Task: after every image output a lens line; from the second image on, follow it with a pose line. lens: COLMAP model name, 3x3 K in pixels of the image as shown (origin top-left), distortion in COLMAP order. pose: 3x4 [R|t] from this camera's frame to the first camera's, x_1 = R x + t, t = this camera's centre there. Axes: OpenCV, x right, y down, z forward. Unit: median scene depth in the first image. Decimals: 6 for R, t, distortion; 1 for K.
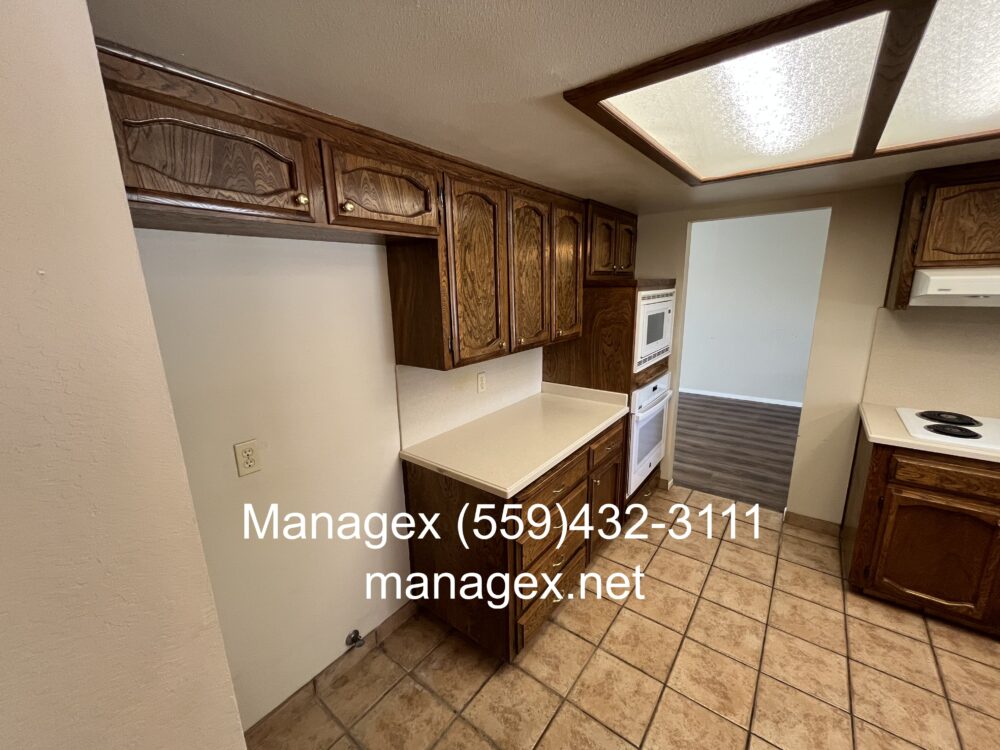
lens RADIAL K [[404.1, 0, 500.4], [0, 404.1, 376.8], [0, 0, 1]] dist [-0.003543, -0.000137]
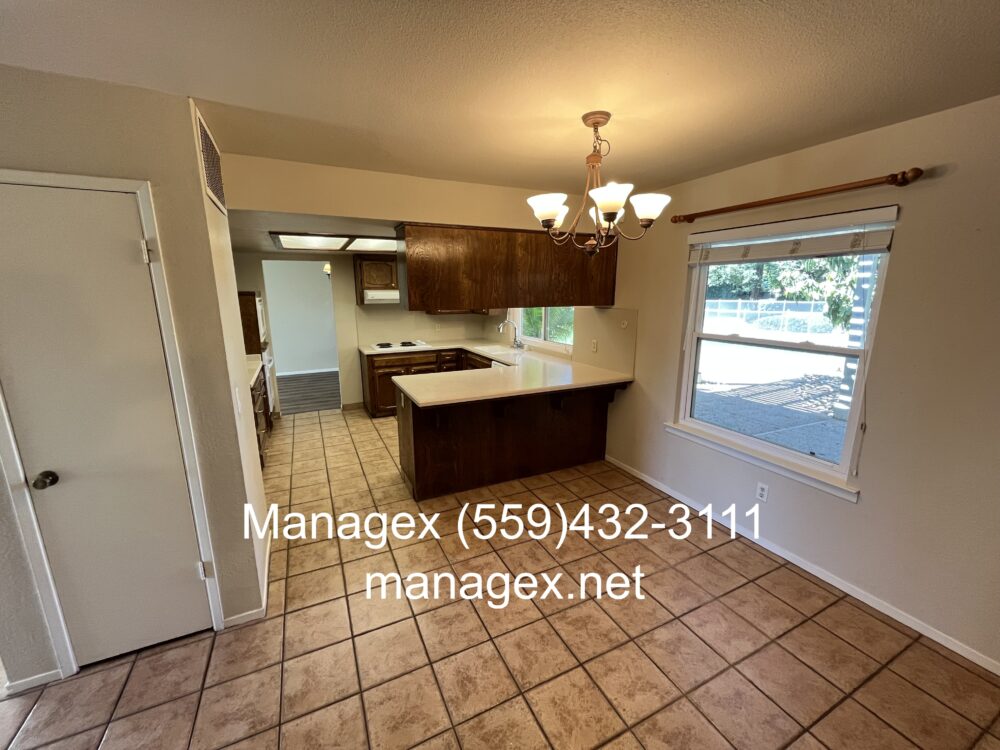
lens RADIAL K [[404.1, 0, 500.7], [0, 404.1, 378.0], [0, 0, 1]] dist [-0.003543, -0.000137]
pose [[0.442770, -0.165201, 0.881285, -1.000132], [0.192206, 0.977520, 0.086673, 0.240746], [-0.875792, 0.131012, 0.464569, -0.944662]]
